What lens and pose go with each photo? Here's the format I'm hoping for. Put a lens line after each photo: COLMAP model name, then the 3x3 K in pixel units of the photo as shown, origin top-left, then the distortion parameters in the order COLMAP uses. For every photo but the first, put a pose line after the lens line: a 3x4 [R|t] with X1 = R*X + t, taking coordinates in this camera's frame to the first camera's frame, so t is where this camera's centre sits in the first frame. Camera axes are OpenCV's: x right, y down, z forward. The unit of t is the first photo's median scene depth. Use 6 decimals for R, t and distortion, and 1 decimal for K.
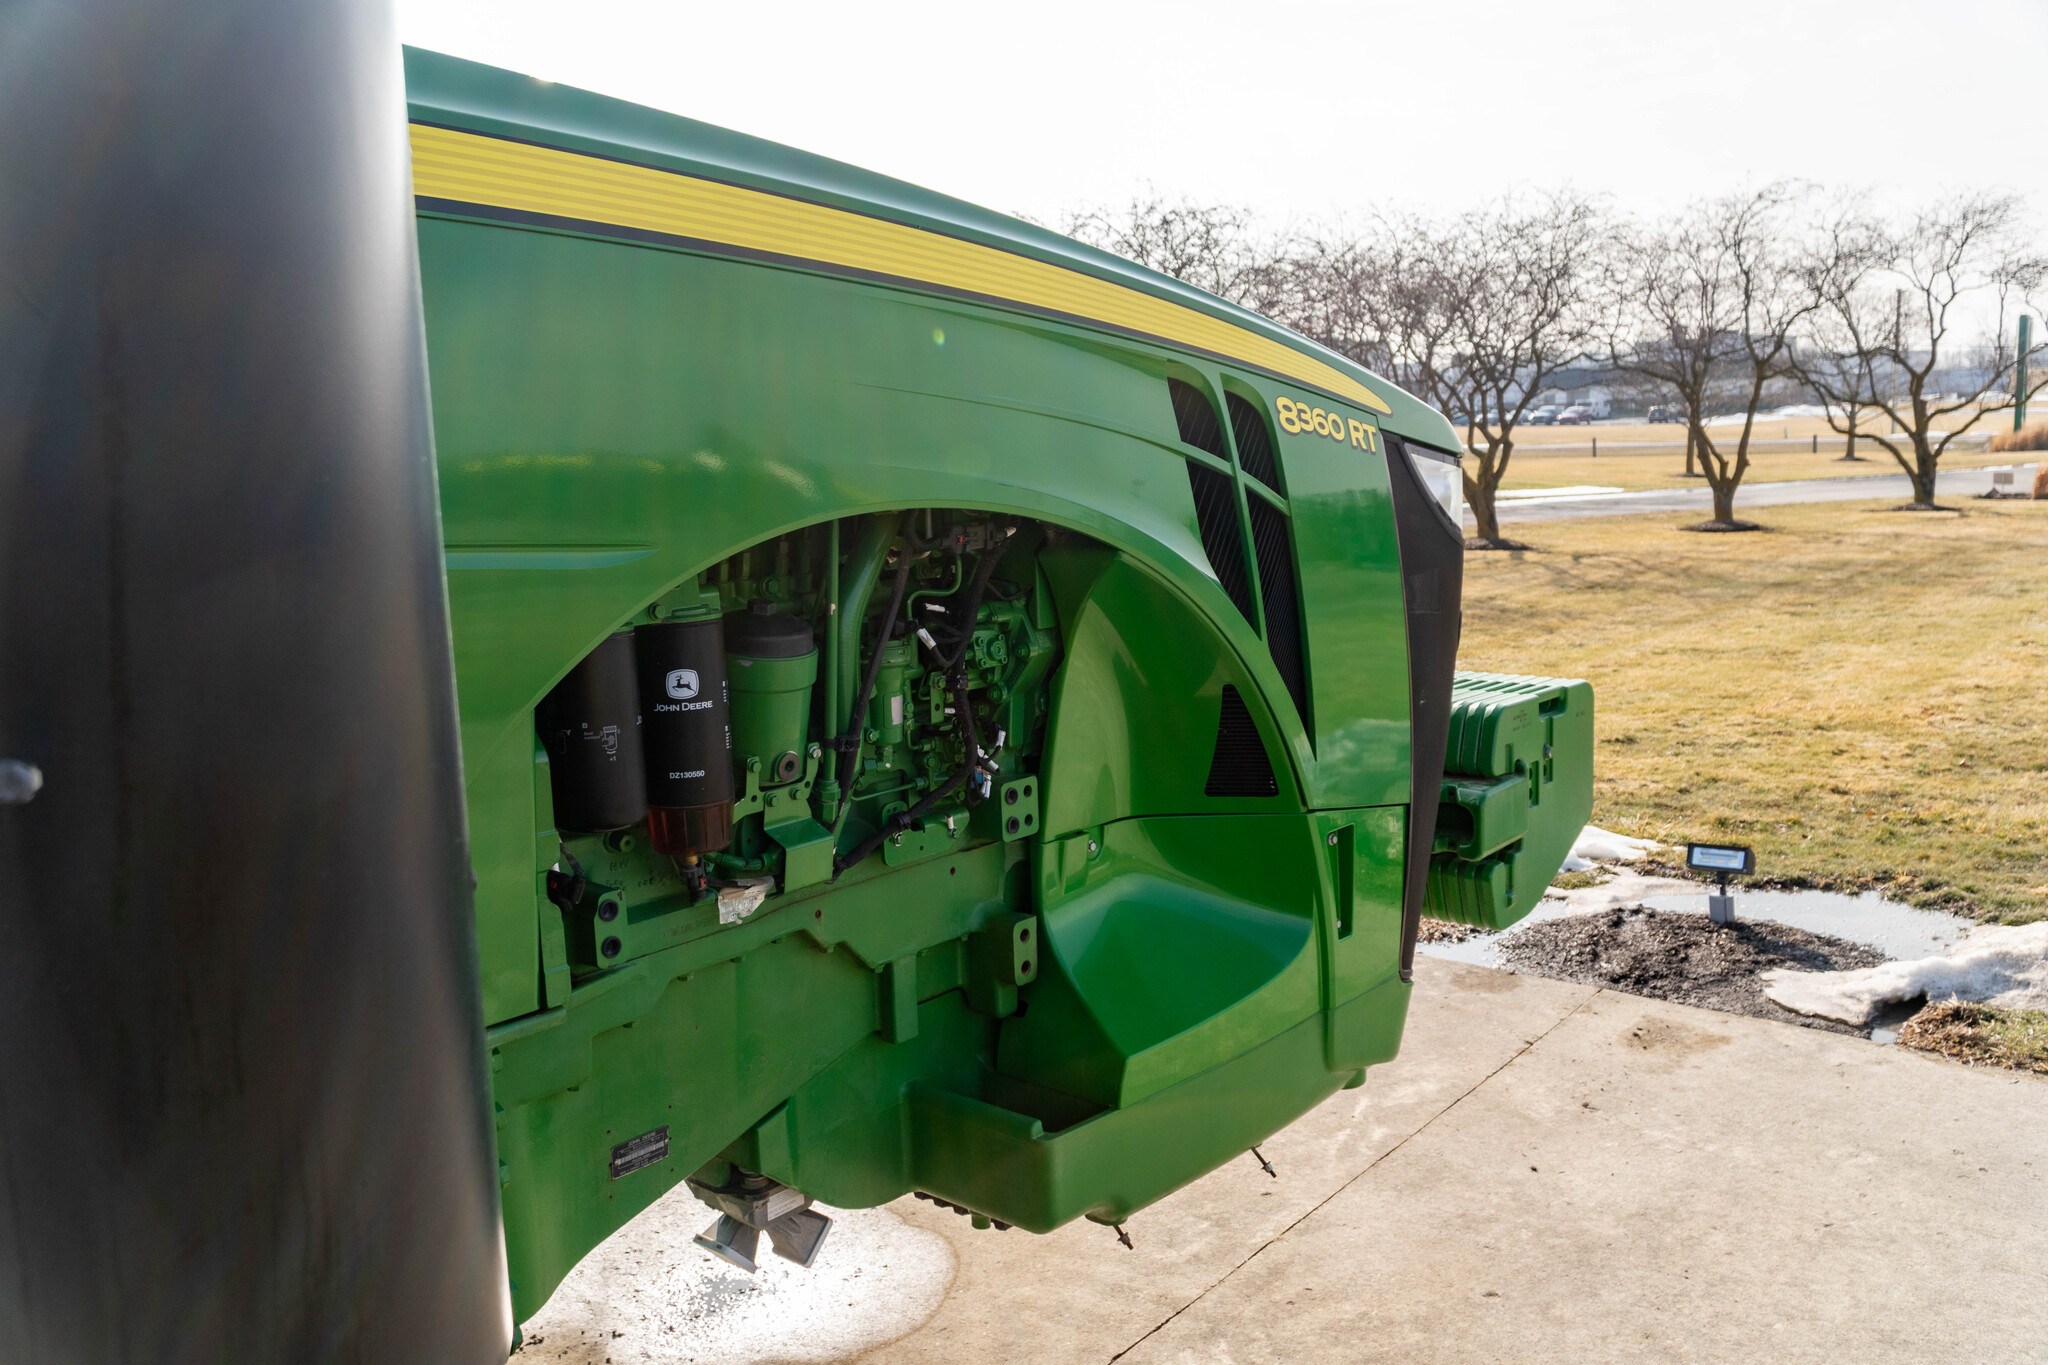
lens RADIAL K [[1603.3, 0, 1024.0], [0, 1603.3, 682.5], [0, 0, 1]] dist [0.009695, -0.002982]
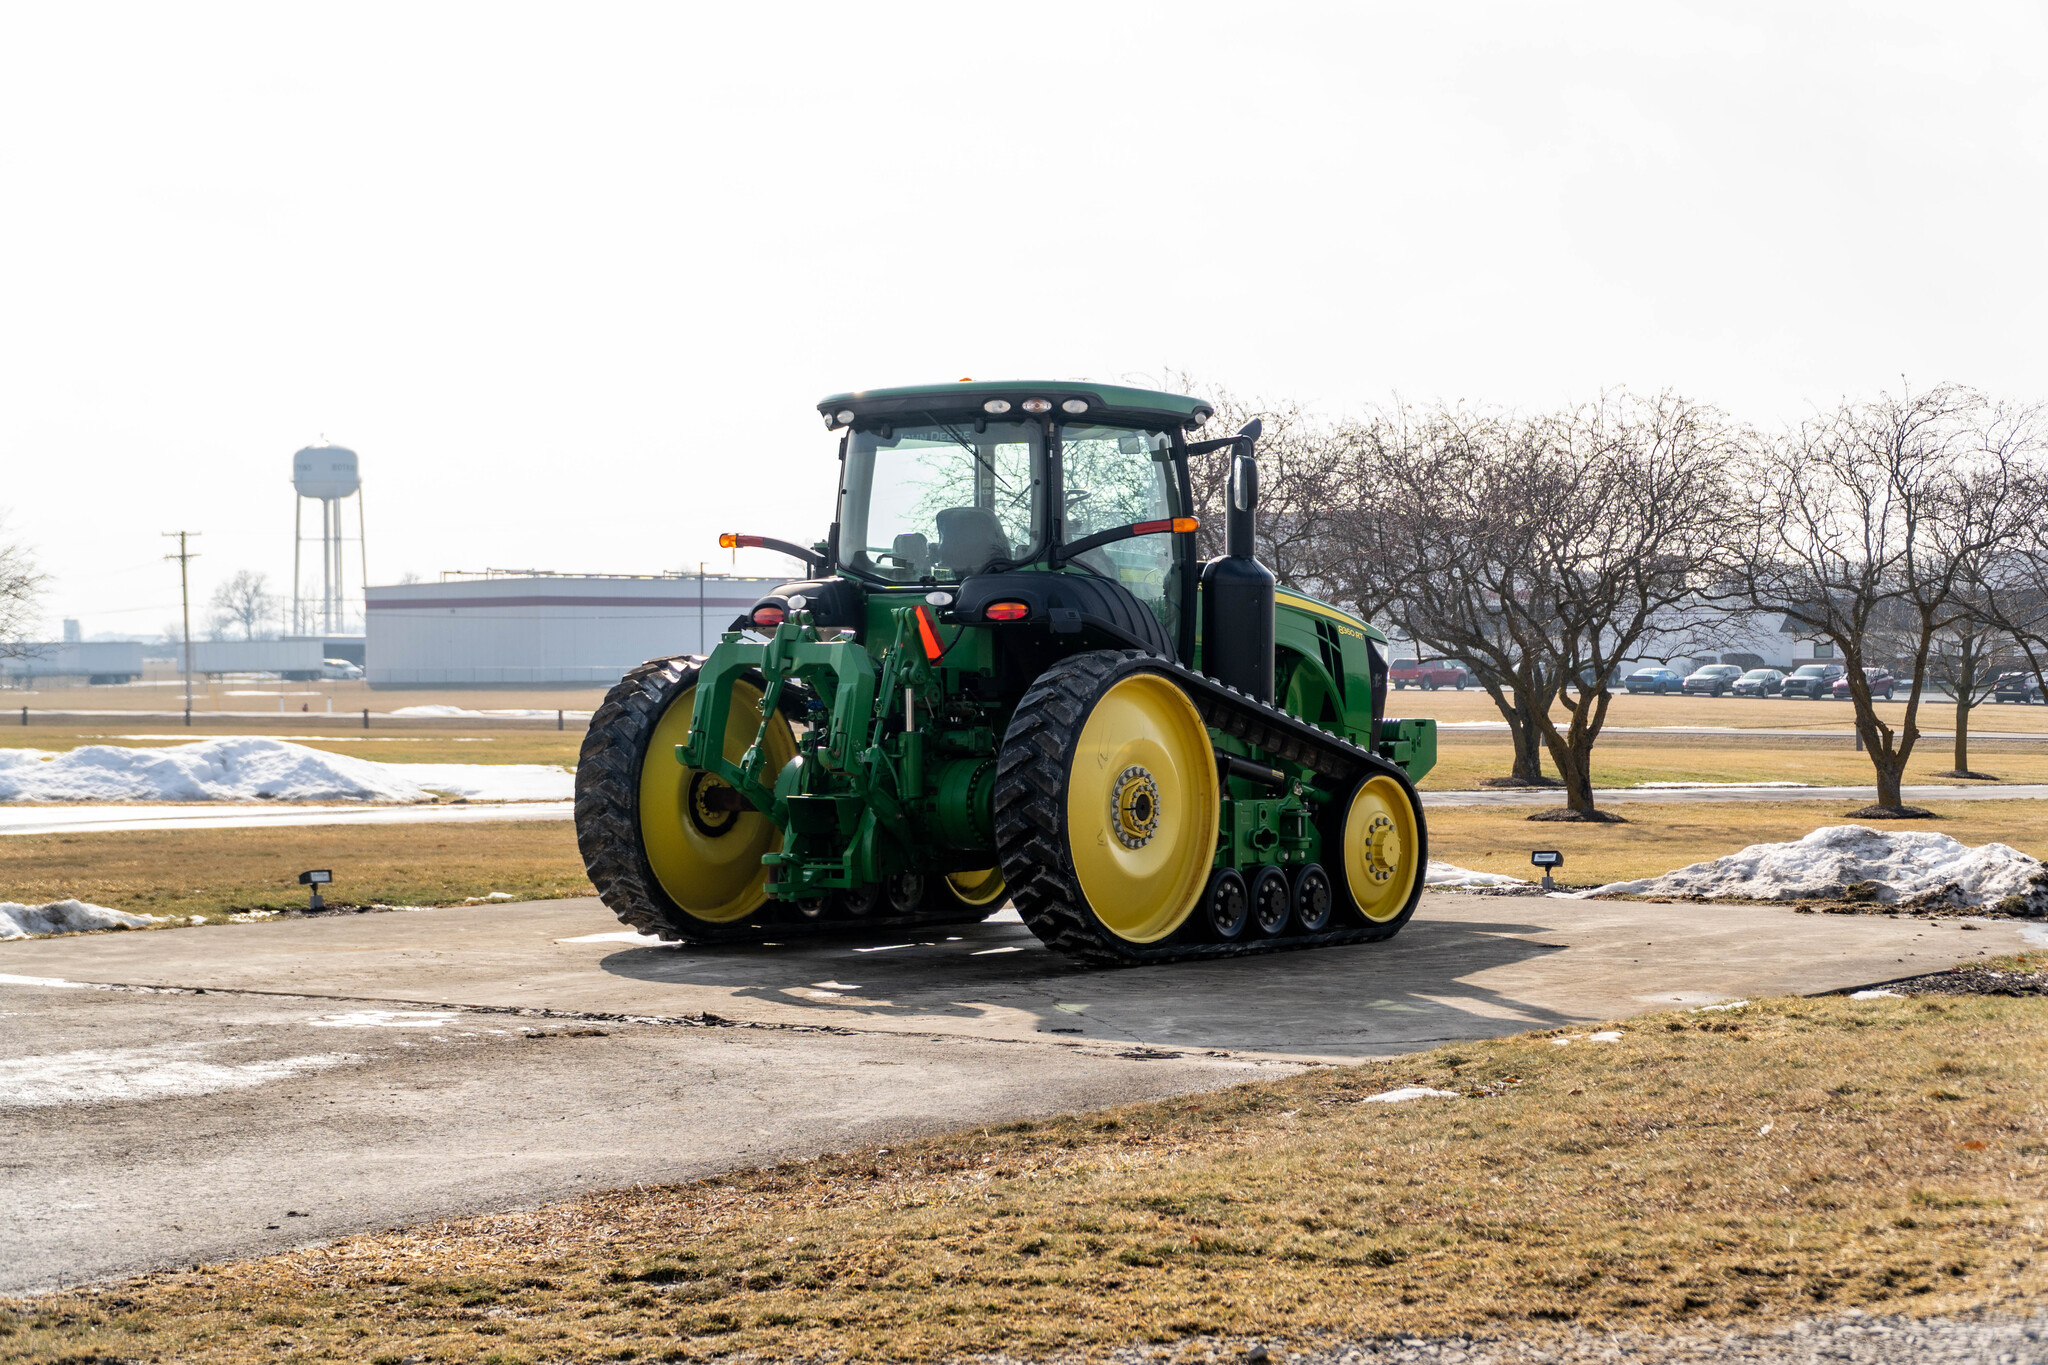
lens RADIAL K [[4046.5, 0, 1024.0], [0, 4046.5, 682.5], [0, 0, 1]] dist [0.033893, 0.022816]
pose [[0.995535, 0.040253, 0.085377, -1.411079], [-0.026371, 0.987104, -0.157894, 1.505989], [-0.090632, 0.154938, 0.983758, -8.437716]]
